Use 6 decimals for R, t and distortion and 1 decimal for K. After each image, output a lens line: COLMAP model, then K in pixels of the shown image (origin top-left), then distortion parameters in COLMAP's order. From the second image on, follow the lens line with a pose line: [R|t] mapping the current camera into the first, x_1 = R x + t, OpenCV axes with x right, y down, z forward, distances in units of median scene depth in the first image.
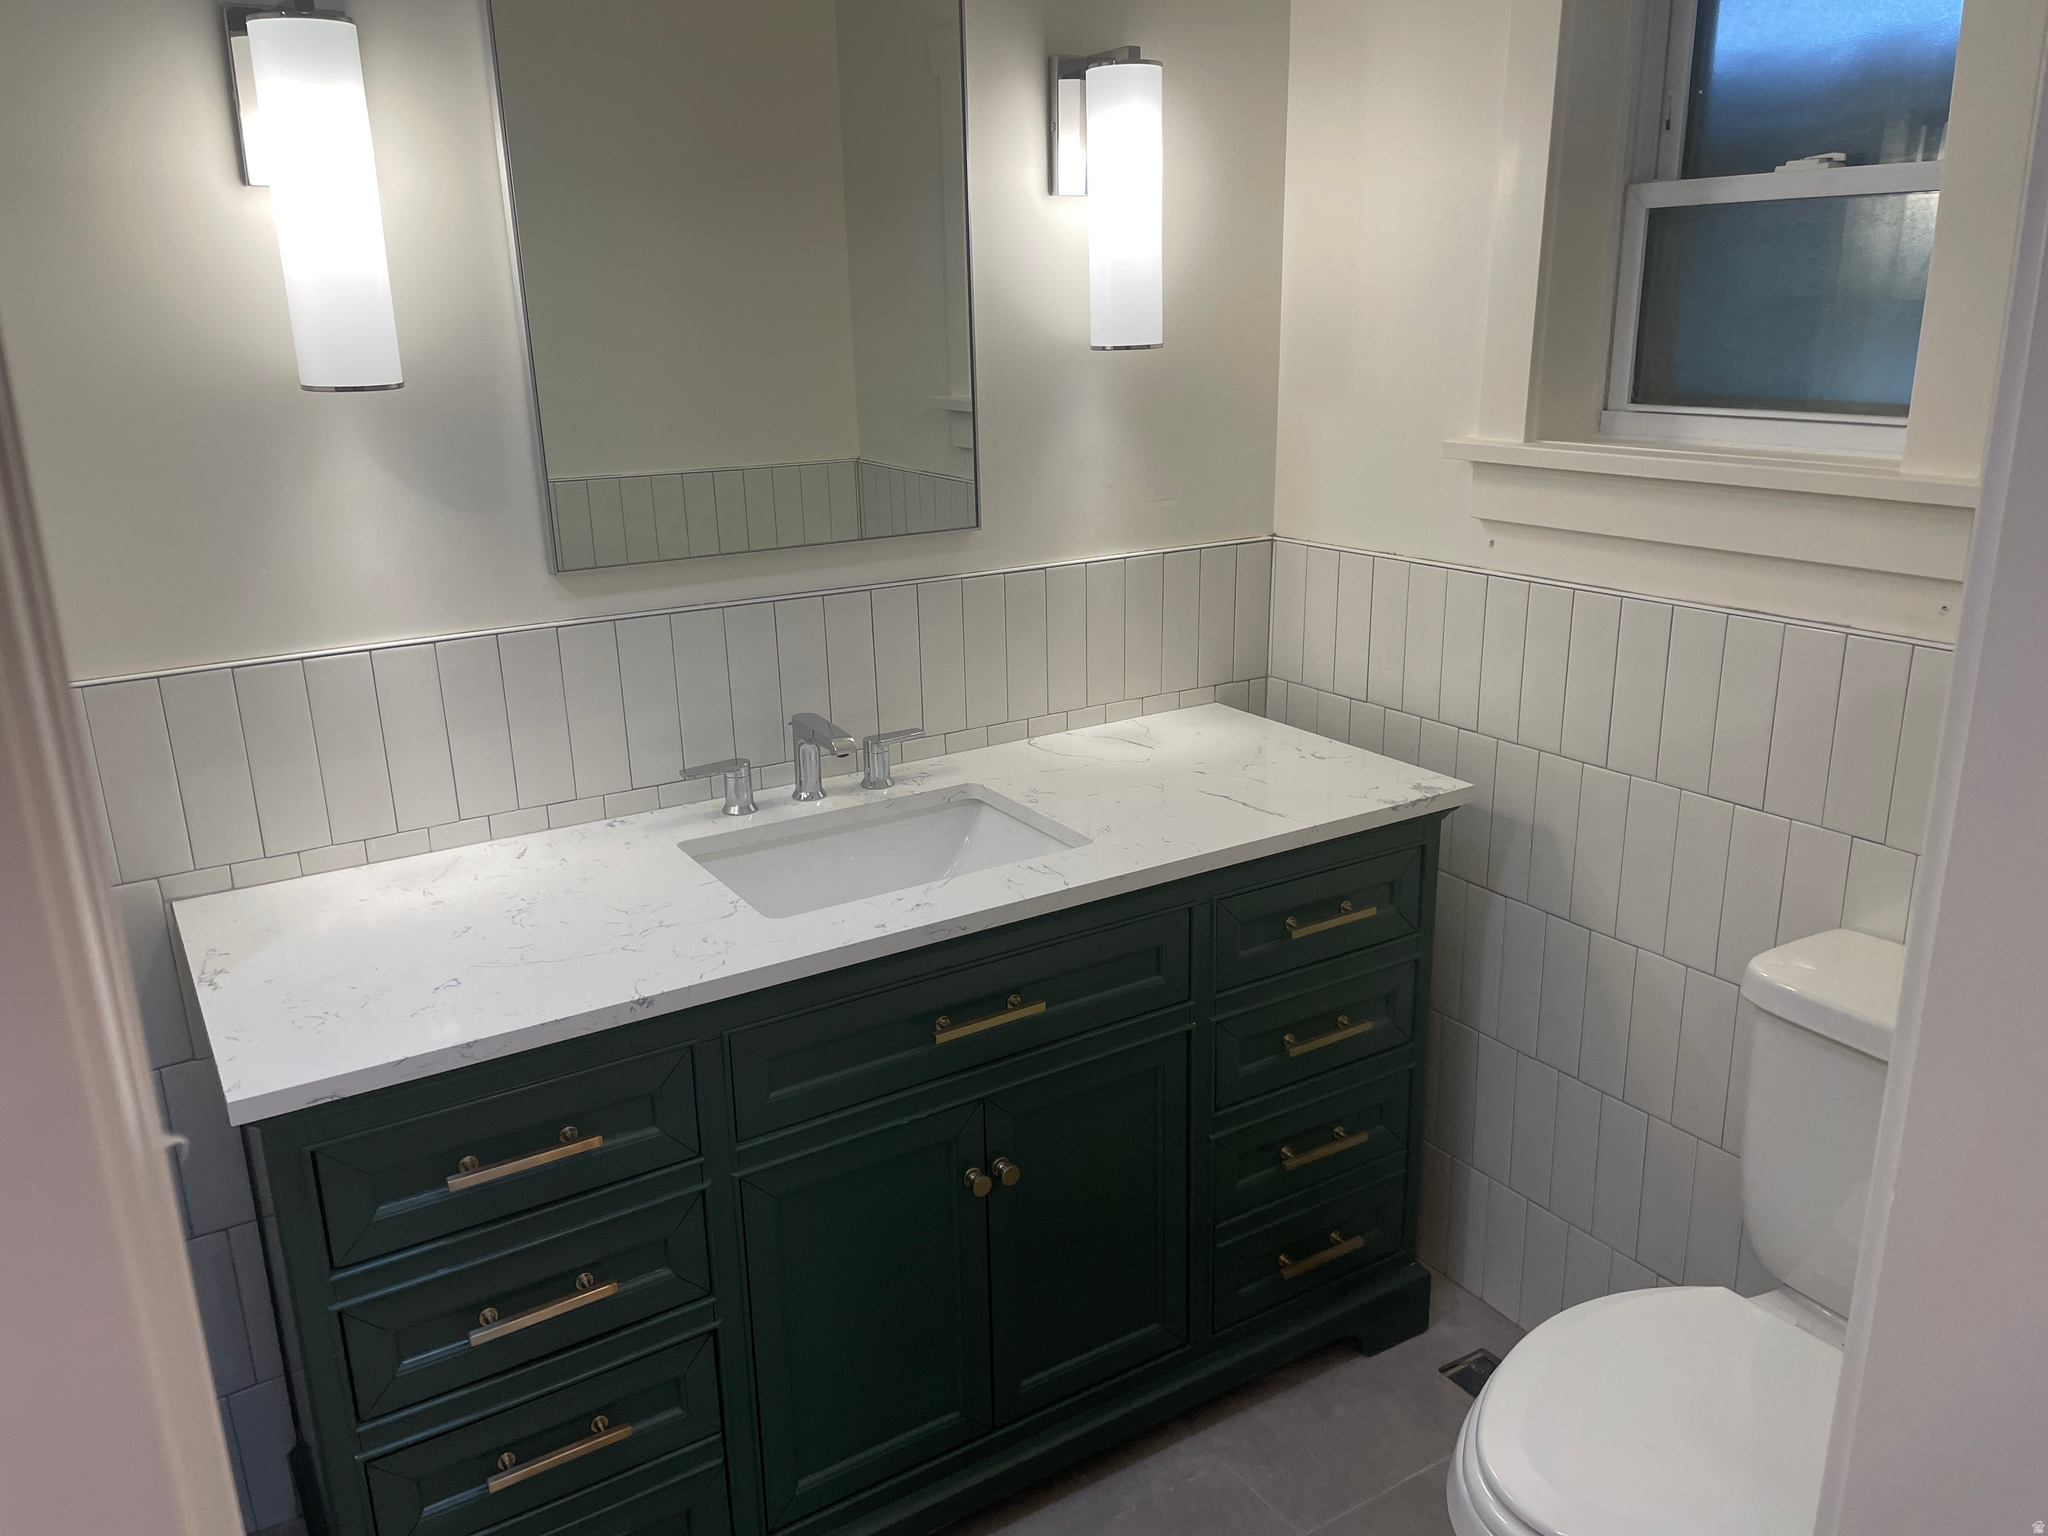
lens RADIAL K [[1536.8, 0, 1024.0], [0, 1536.8, 768.0], [0, 0, 1]] dist [0.023031, -0.008496]
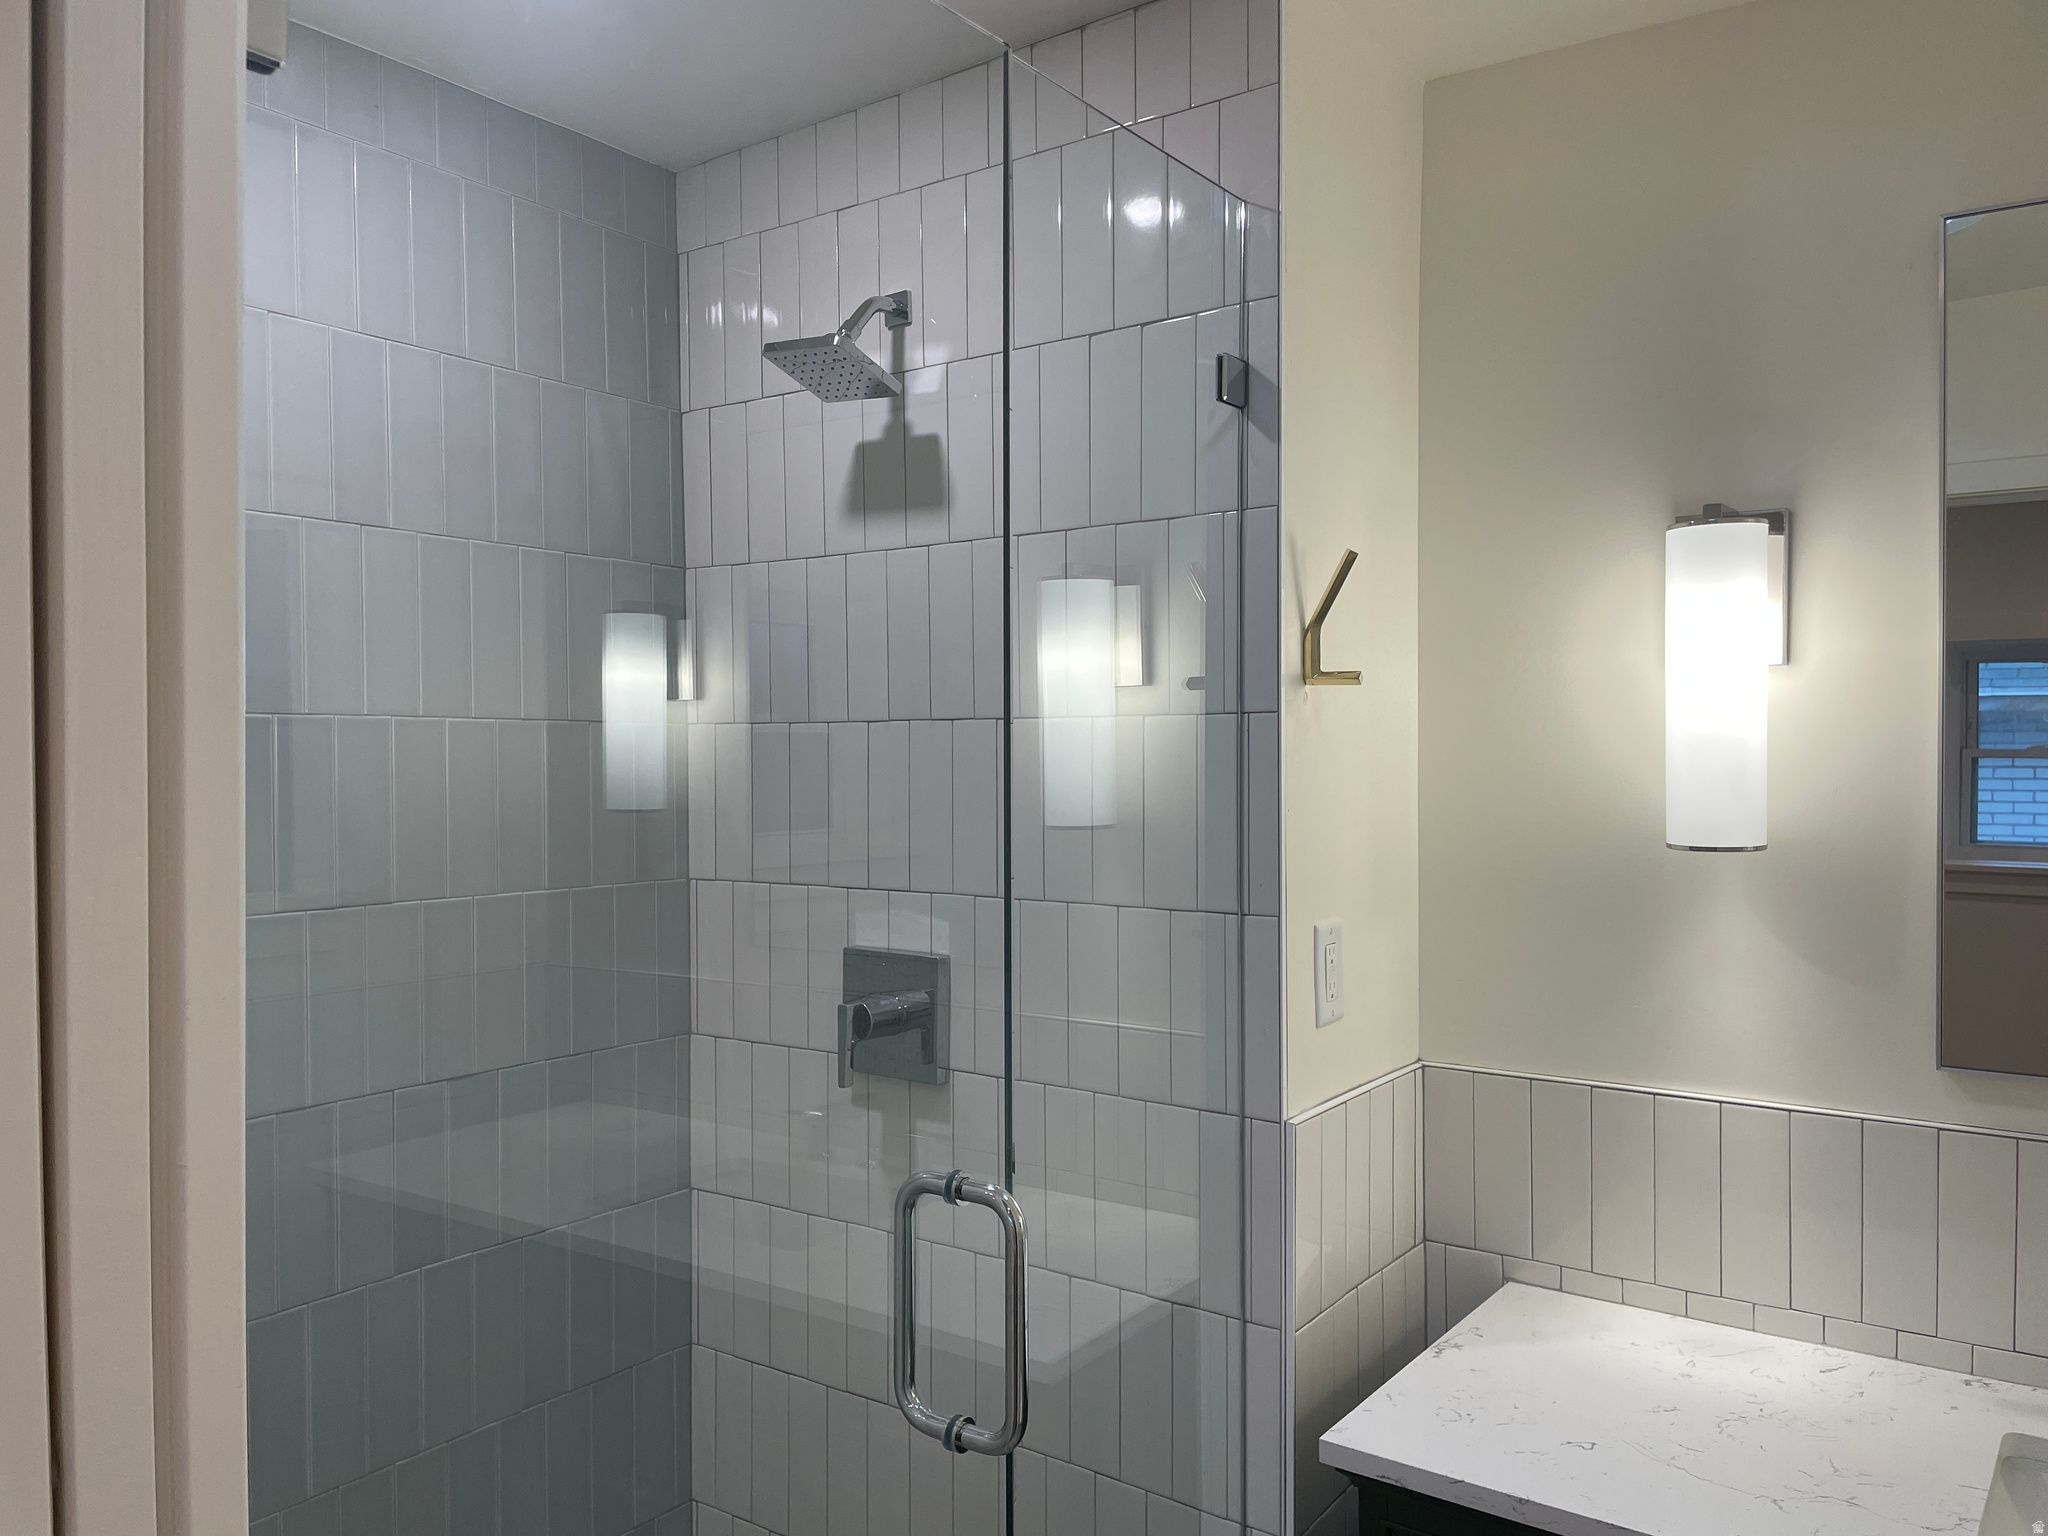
lens RADIAL K [[1536.8, 0, 1024.0], [0, 1536.8, 768.0], [0, 0, 1]] dist [0.023031, -0.008496]
pose [[0.364208, 0.019696, -0.931109, 0.336298], [-0.277318, 0.956718, -0.088236, -0.069398], [0.889071, 0.290349, 0.353906, 0.180303]]
